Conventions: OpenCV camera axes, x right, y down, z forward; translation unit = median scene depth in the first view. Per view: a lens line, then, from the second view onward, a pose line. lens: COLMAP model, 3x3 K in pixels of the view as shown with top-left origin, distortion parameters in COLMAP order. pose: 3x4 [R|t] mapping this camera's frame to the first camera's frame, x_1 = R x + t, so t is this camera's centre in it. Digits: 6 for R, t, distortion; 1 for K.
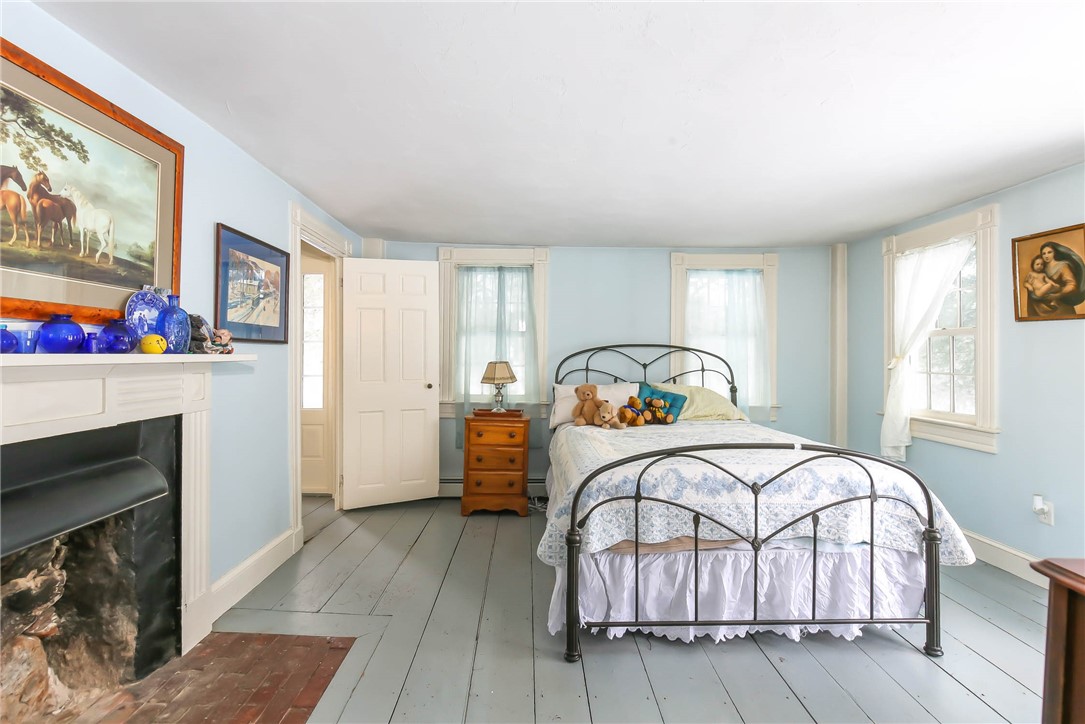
lens RADIAL K [[512.9, 0, 546.3], [0, 512.9, 345.6], [0, 0, 1]] dist [0.000662, 0.000873]
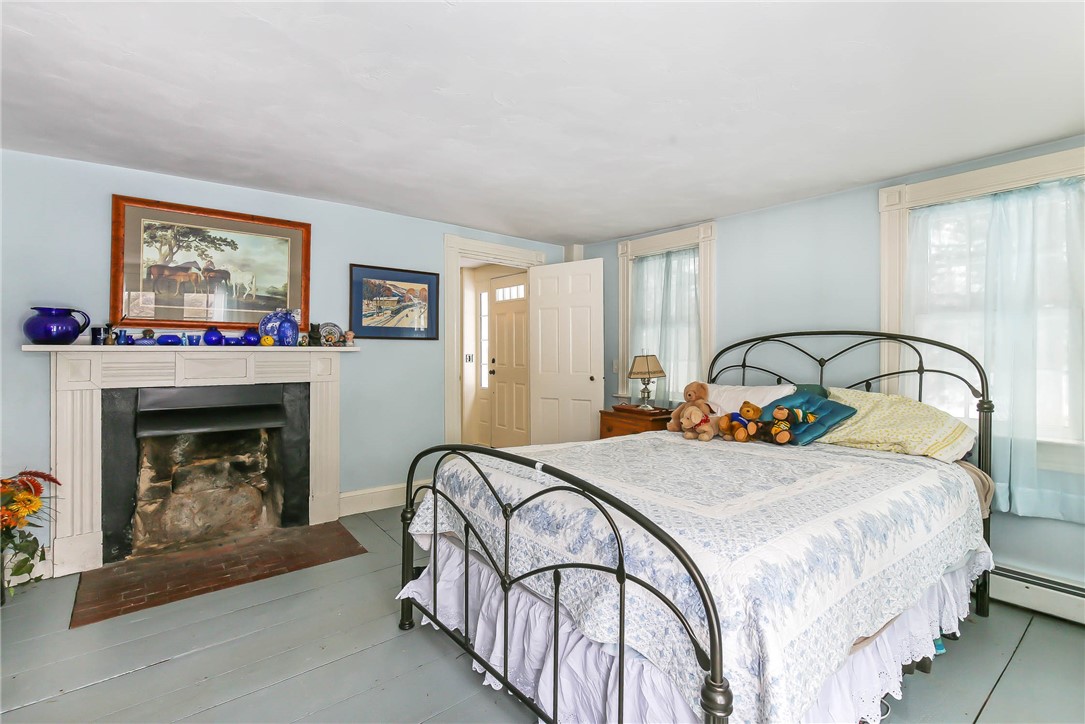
lens RADIAL K [[520.4, 0, 550.0], [0, 520.4, 340.2], [0, 0, 1]] dist [-0.002573, -0.000467]
pose [[0.602267, -0.020200, -0.798039, 1.088445], [0.014282, 0.999792, -0.014529, 0.030323], [0.798167, -0.002647, 0.602431, 0.572672]]
